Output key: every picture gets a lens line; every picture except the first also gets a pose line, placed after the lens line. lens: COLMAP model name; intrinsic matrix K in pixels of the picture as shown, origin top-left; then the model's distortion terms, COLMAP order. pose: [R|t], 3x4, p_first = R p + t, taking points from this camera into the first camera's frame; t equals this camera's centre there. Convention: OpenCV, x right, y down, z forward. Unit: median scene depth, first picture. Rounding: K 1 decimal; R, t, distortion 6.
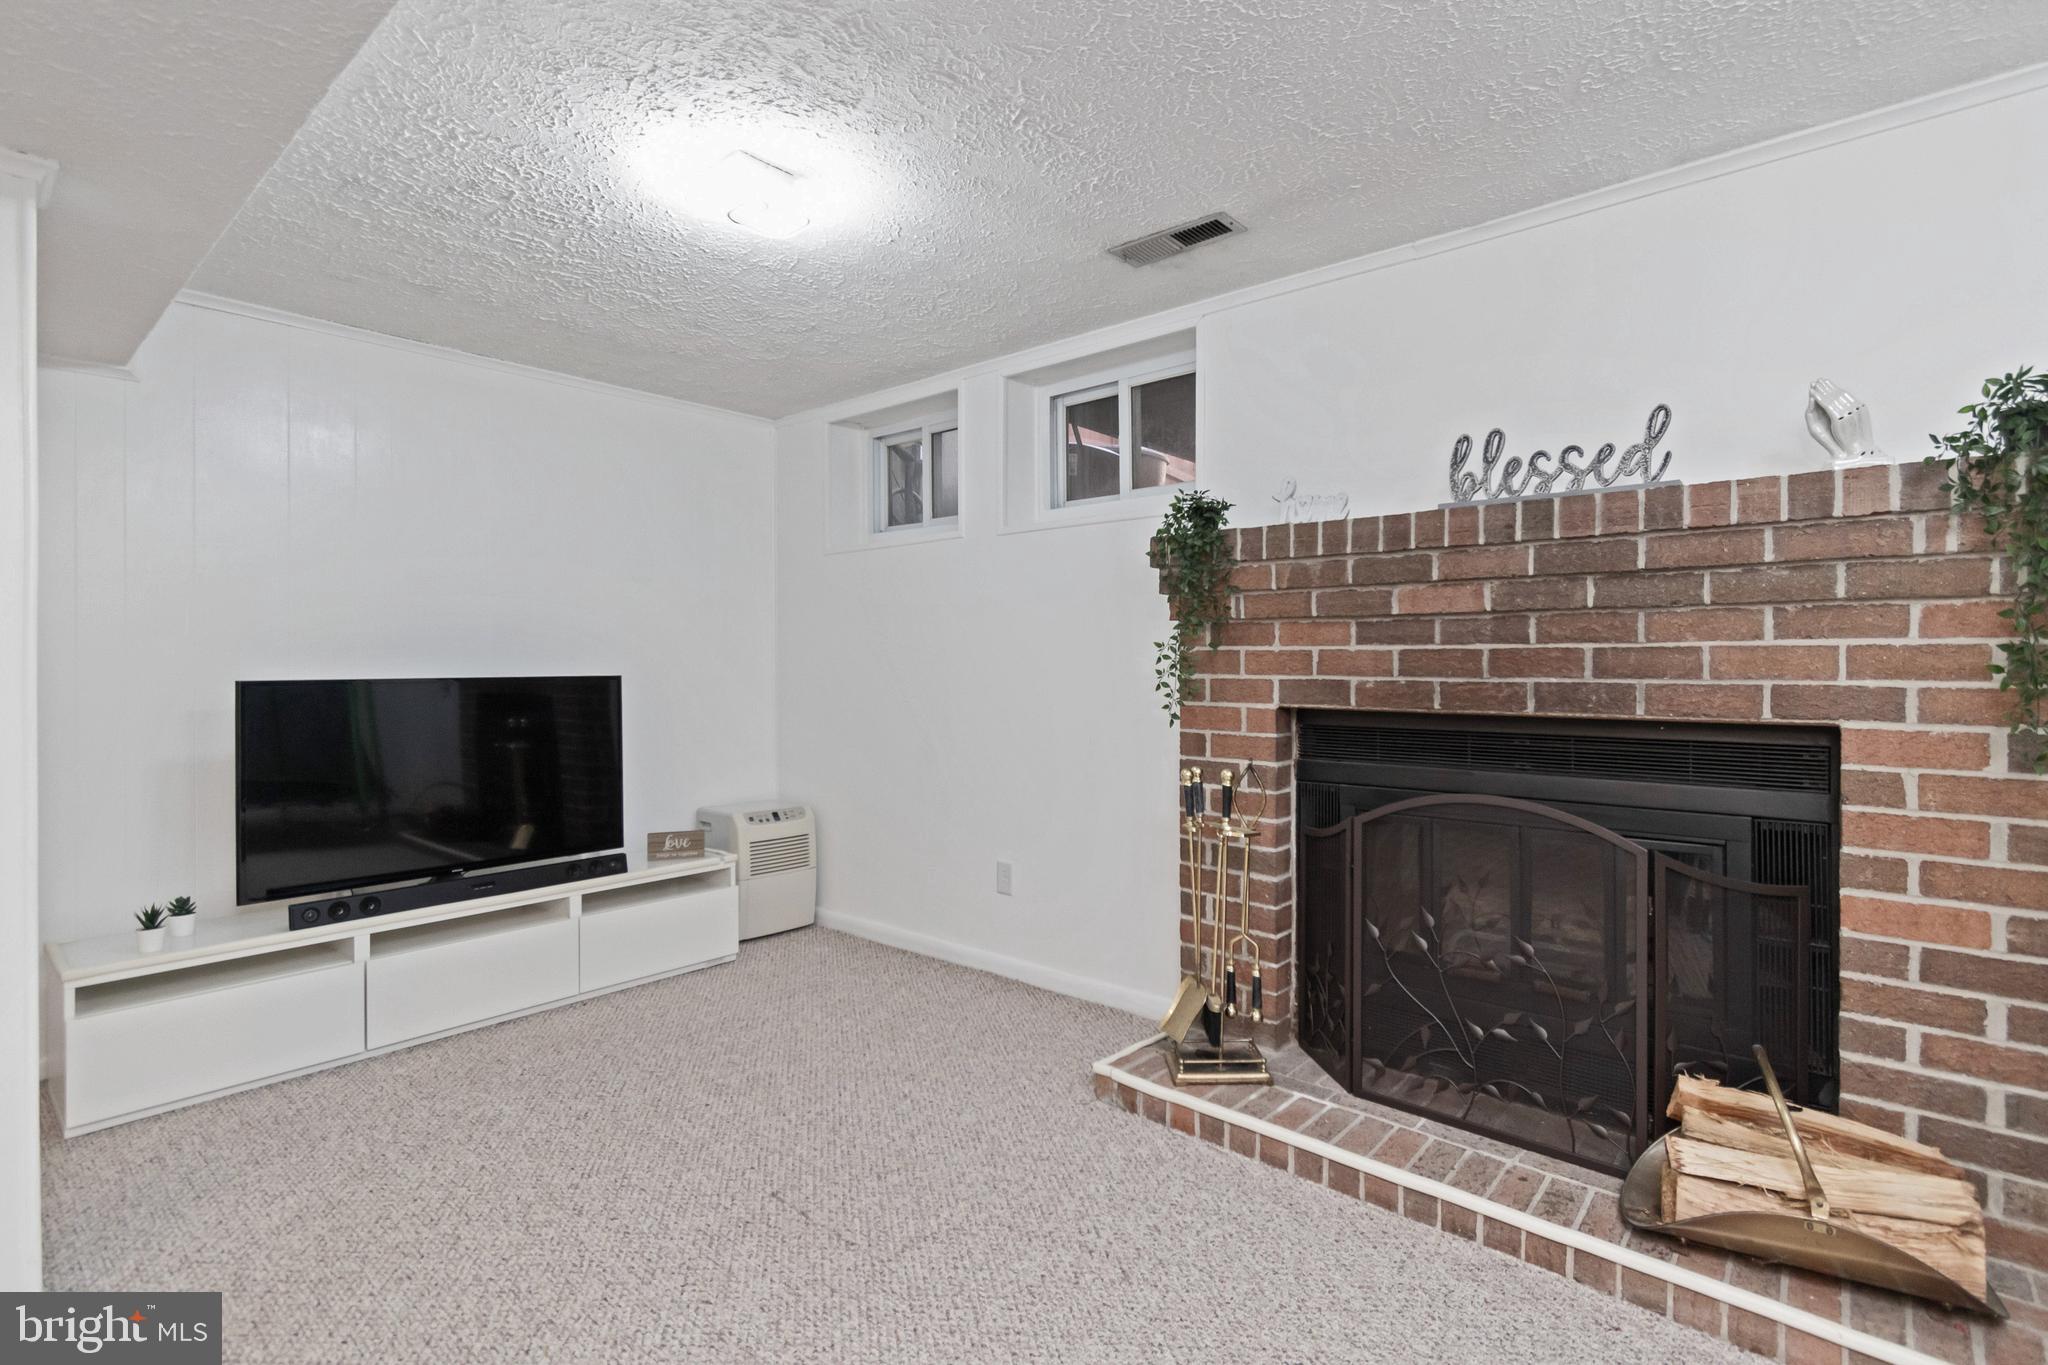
lens RADIAL K [[941.8, 0, 1049.4], [0, 941.8, 664.3], [0, 0, 1]] dist [0.001450, 0.000093]
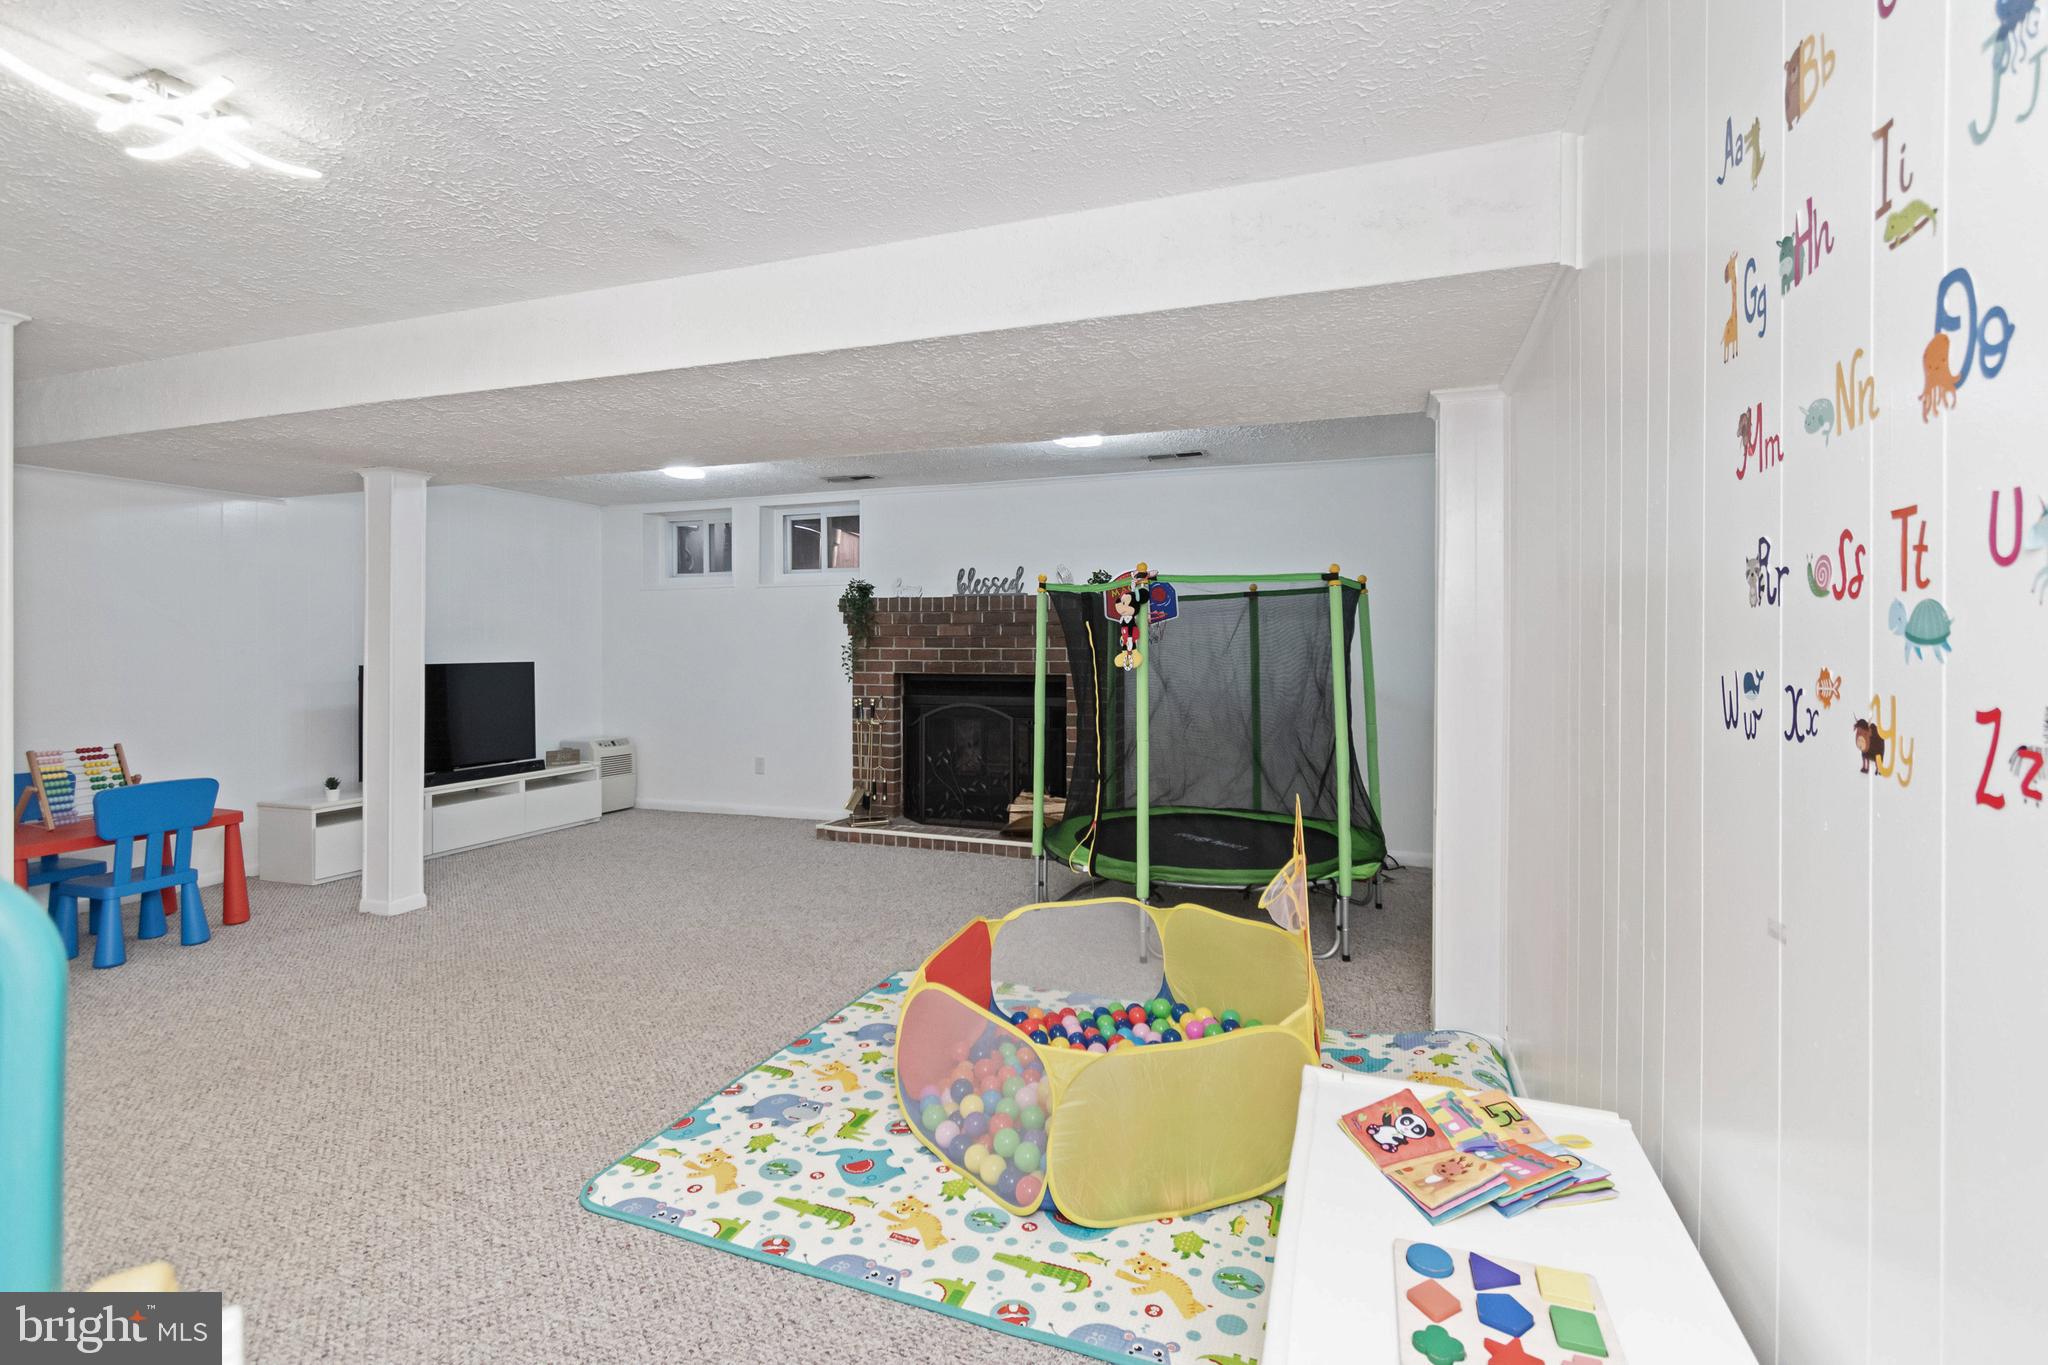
lens RADIAL K [[936.3, 0, 1037.2], [0, 936.3, 642.8], [0, 0, 1]] dist [-0.000467, -0.000323]
pose [[0.941158, 0.000520, 0.337966, -0.215230], [0.001058, 0.999989, -0.004485, -0.020069], [-0.337964, 0.004579, 0.941148, -1.334003]]
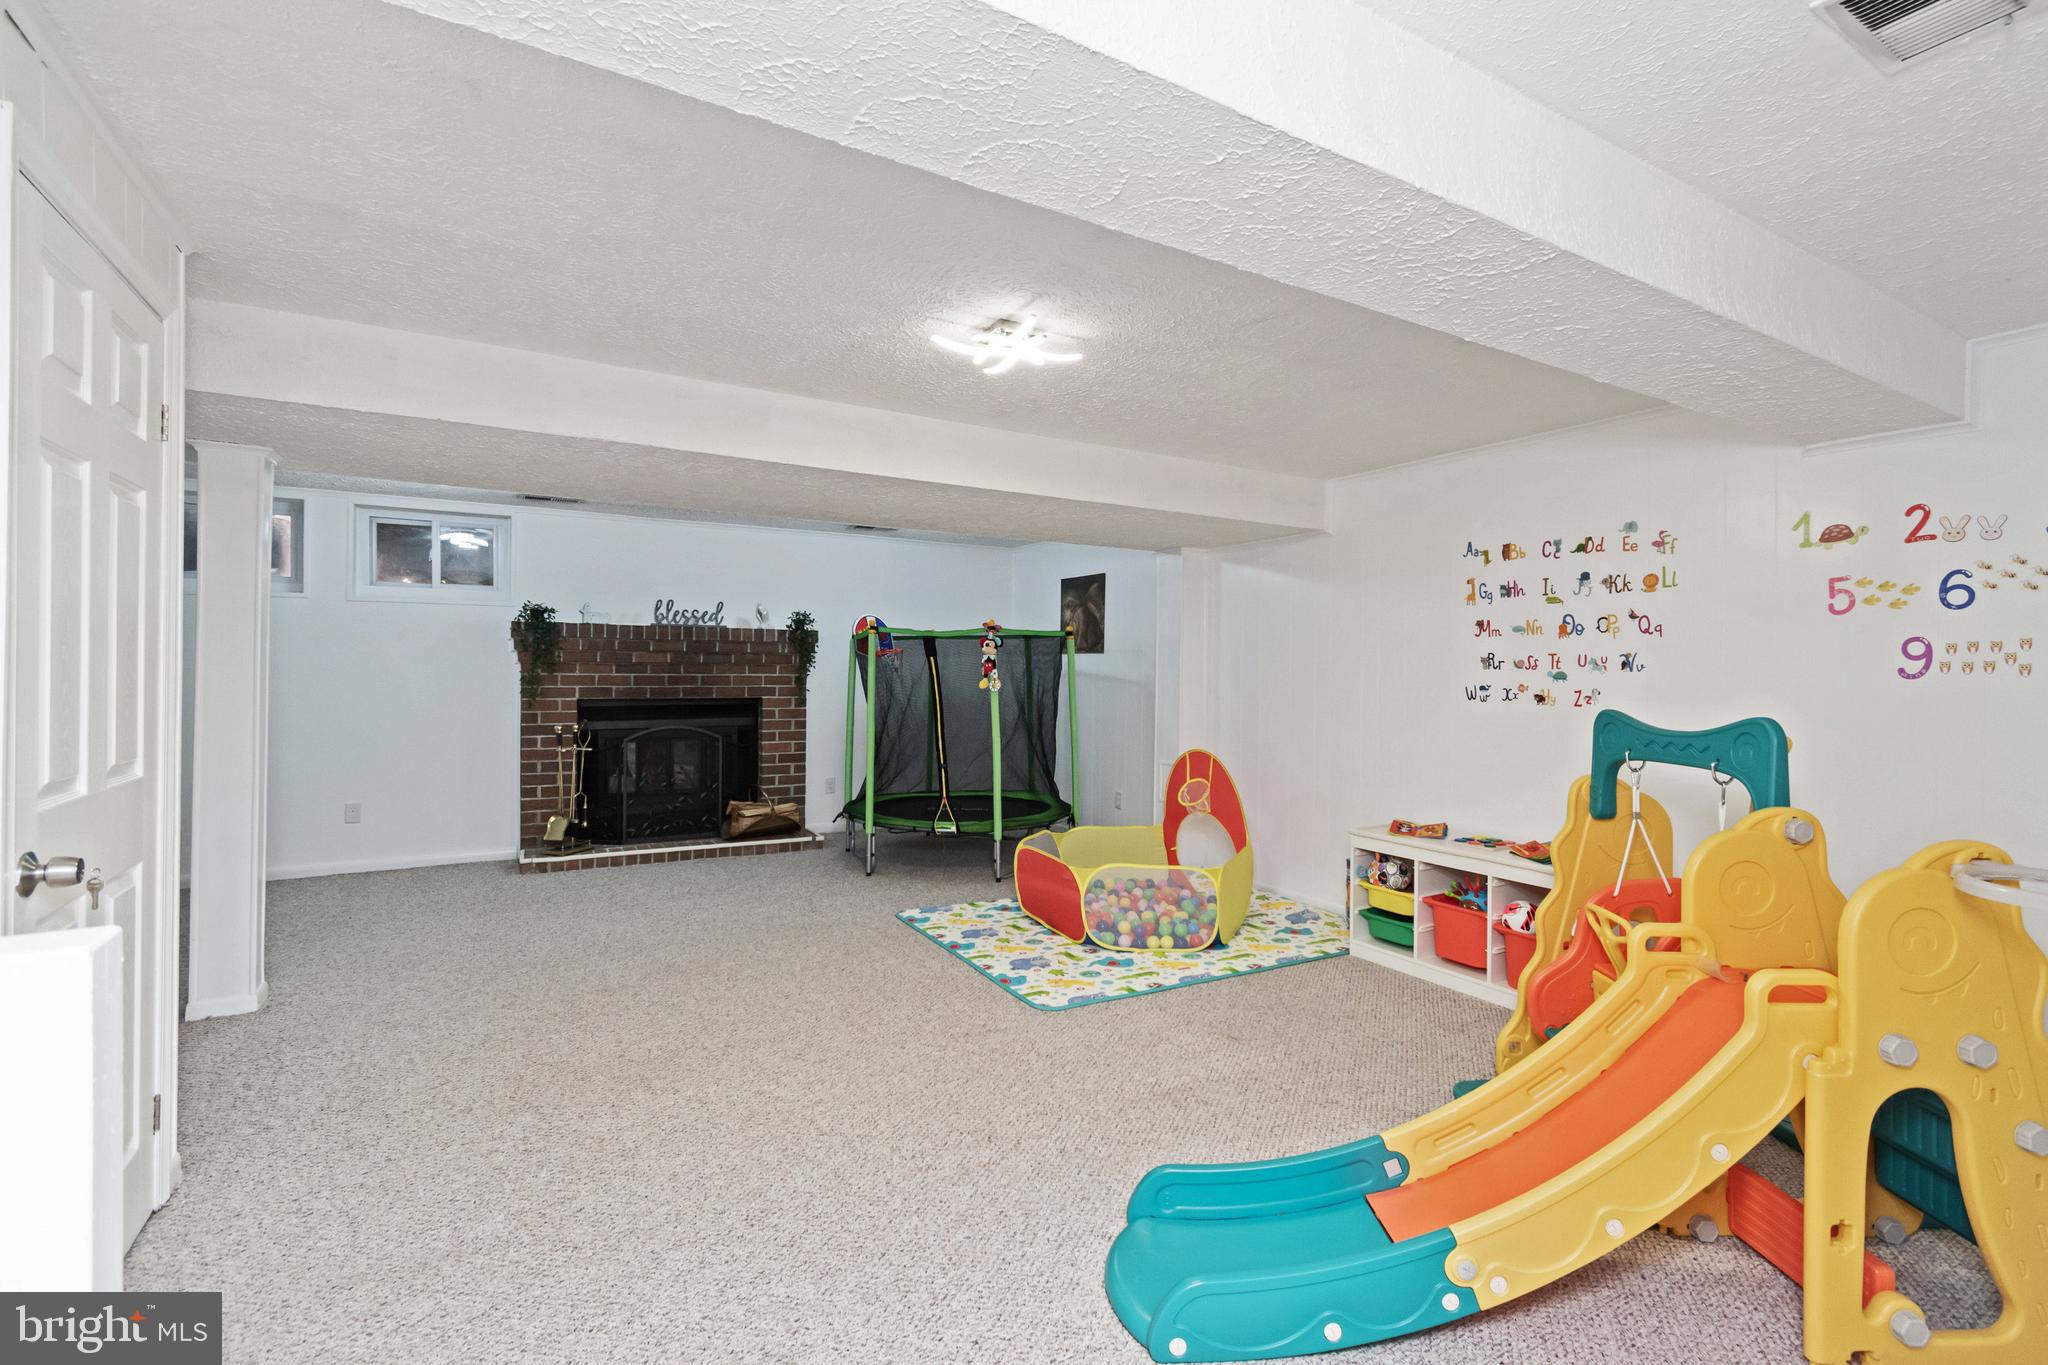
lens RADIAL K [[951.2, 0, 1047.3], [0, 951.2, 675.4], [0, 0, 1]] dist [-0.000570, -0.000522]
pose [[0.325701, -0.000920, 0.945472, -1.609417], [-0.005390, 0.999981, 0.002830, -0.026929], [-0.945458, -0.006018, 0.325690, -0.878314]]
